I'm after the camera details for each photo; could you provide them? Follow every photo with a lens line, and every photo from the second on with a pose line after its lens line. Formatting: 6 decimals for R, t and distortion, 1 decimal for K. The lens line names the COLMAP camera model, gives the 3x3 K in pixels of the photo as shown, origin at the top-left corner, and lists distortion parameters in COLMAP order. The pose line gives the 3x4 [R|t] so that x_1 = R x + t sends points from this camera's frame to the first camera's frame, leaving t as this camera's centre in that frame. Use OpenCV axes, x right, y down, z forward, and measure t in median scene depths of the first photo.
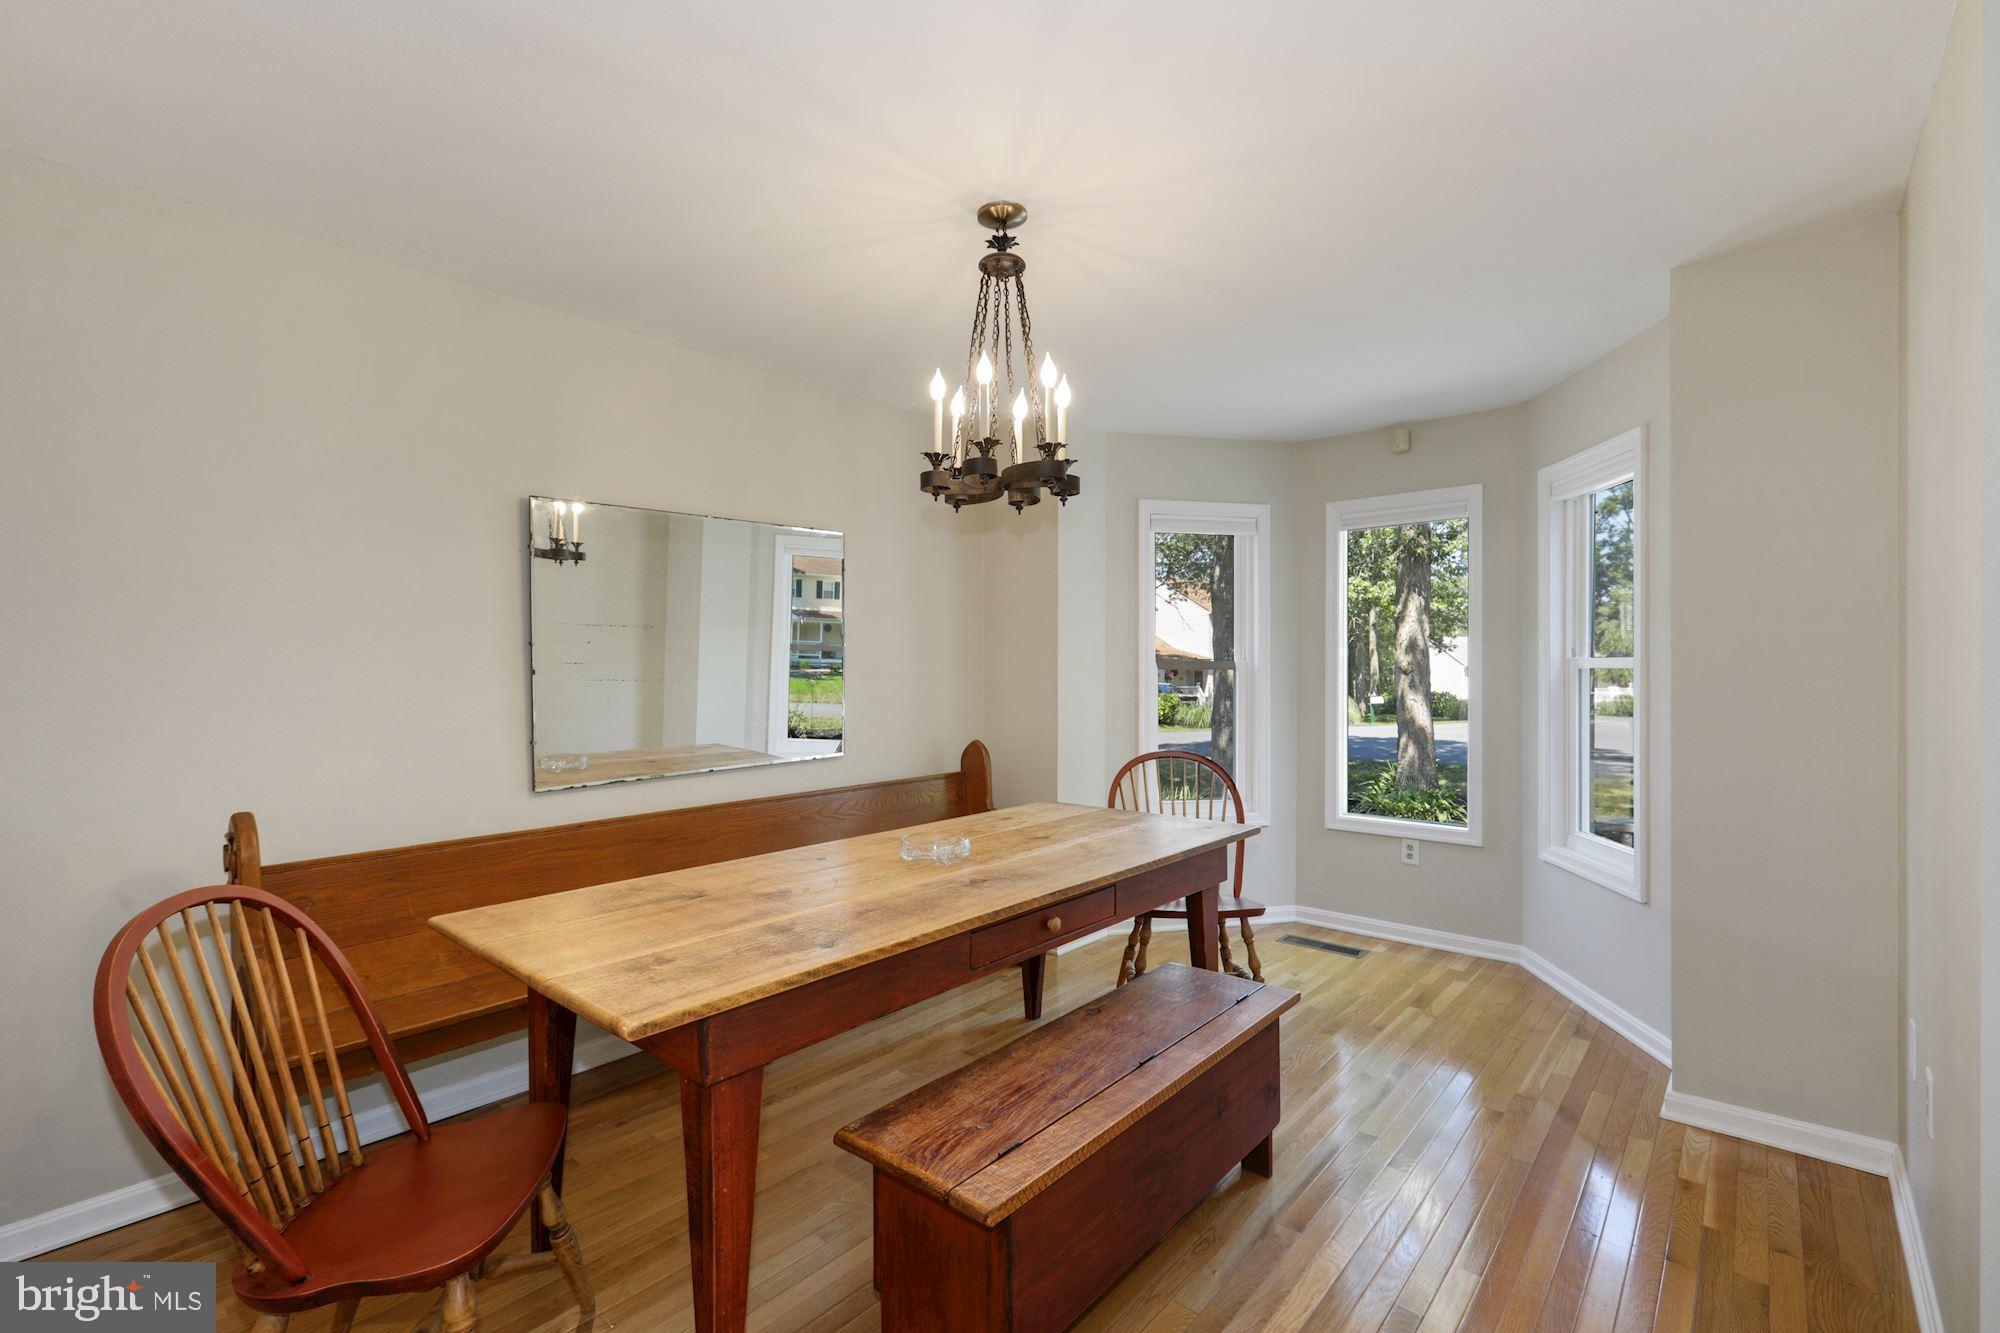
lens RADIAL K [[888.2, 0, 995.6], [0, 888.2, 669.1], [0, 0, 1]] dist [-0.000898, -0.005225]
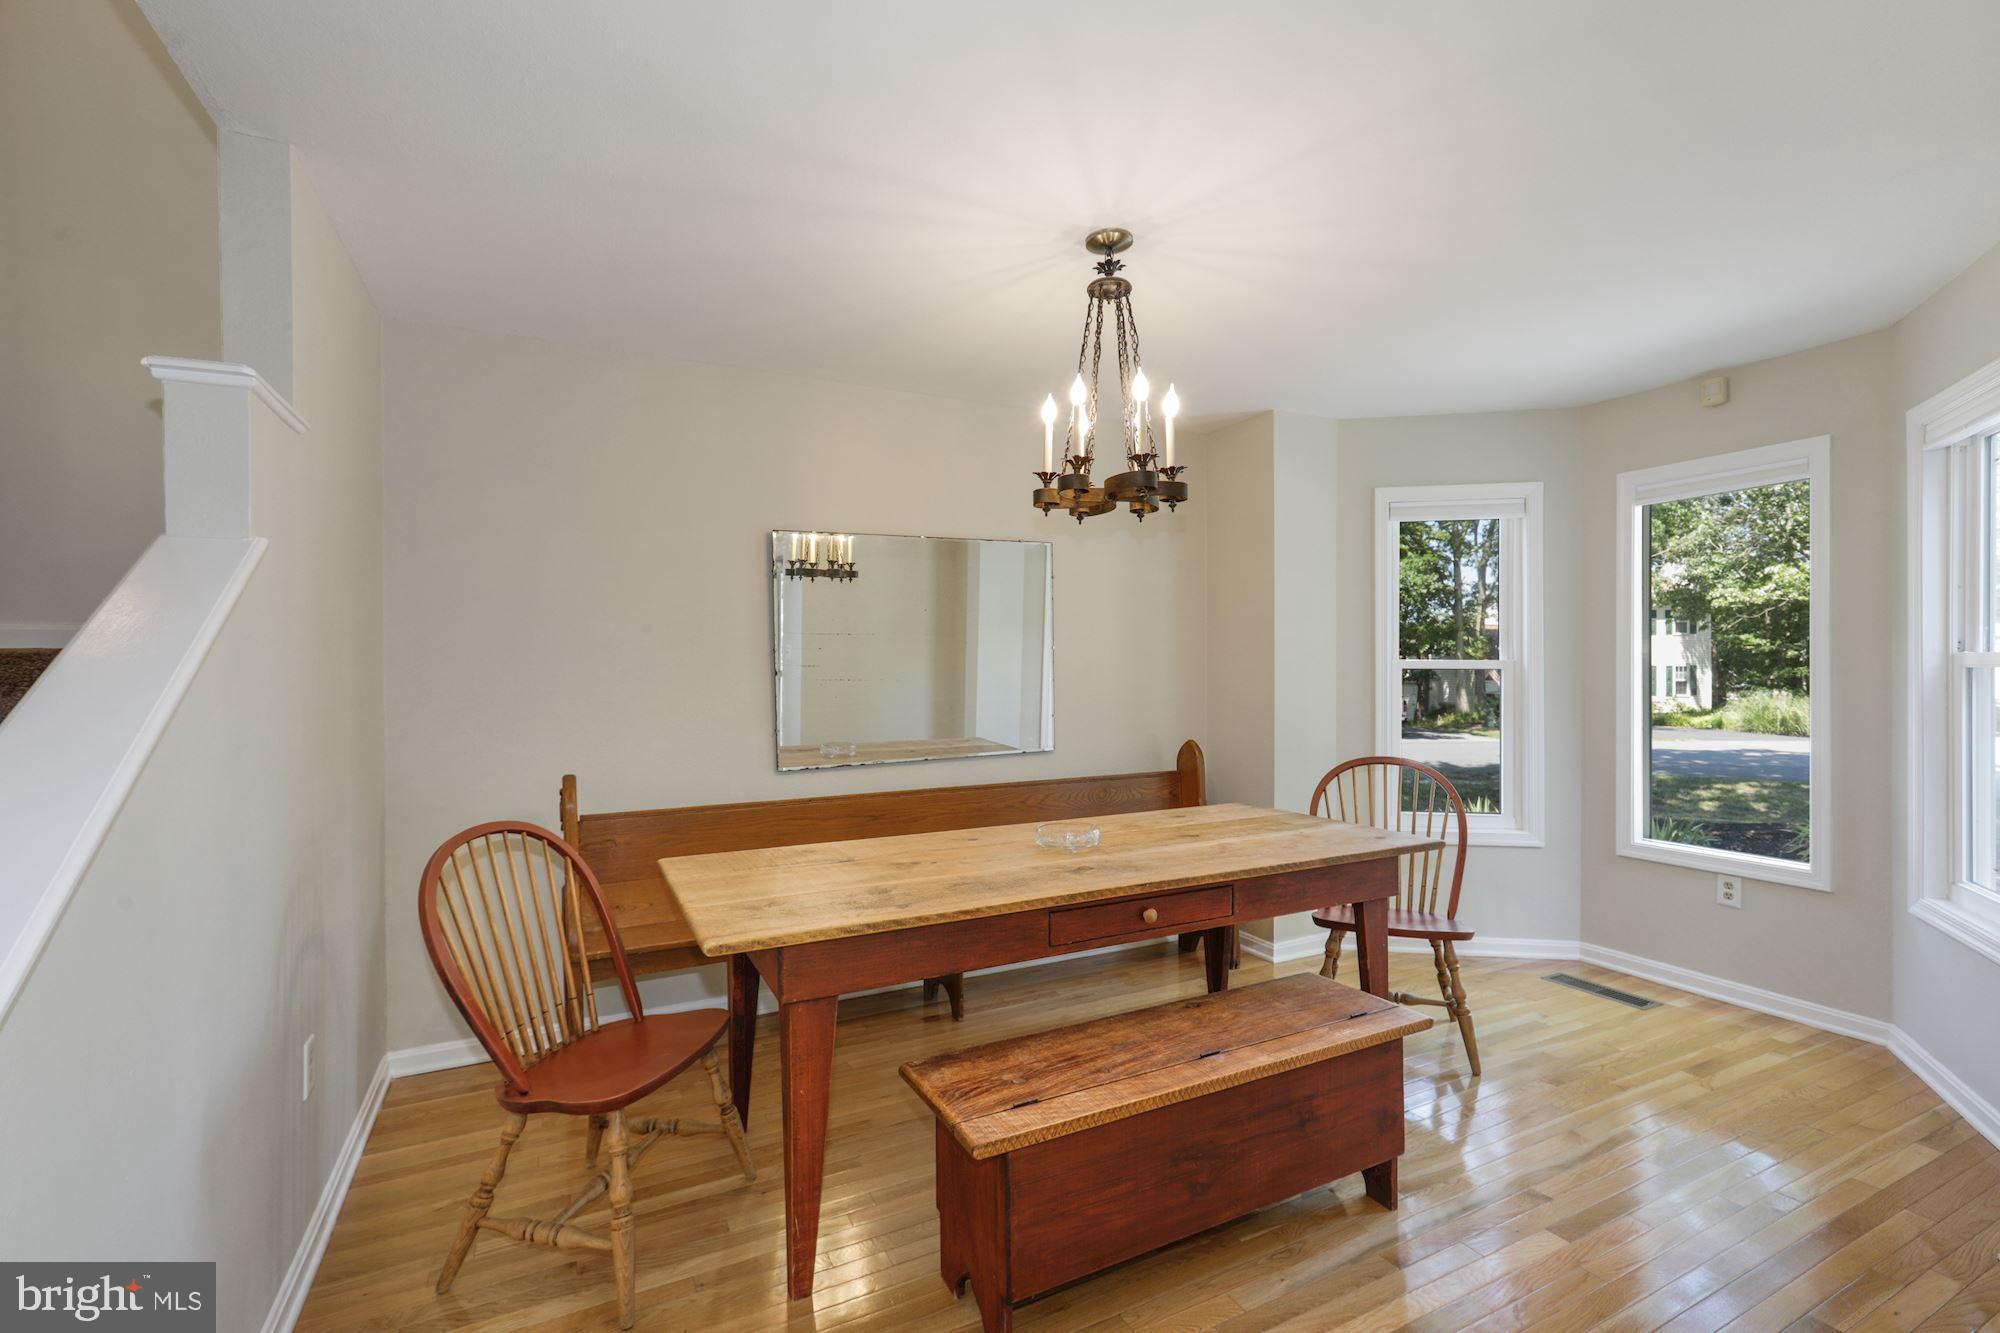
lens RADIAL K [[888.2, 0, 997.5], [0, 888.2, 671.0], [0, 0, 1]] dist [-0.000898, -0.005225]
pose [[0.924151, -0.001108, -0.382027, 0.281085], [0.002186, 0.999995, 0.002388, -0.002295], [0.382022, -0.003042, 0.924148, -0.027978]]
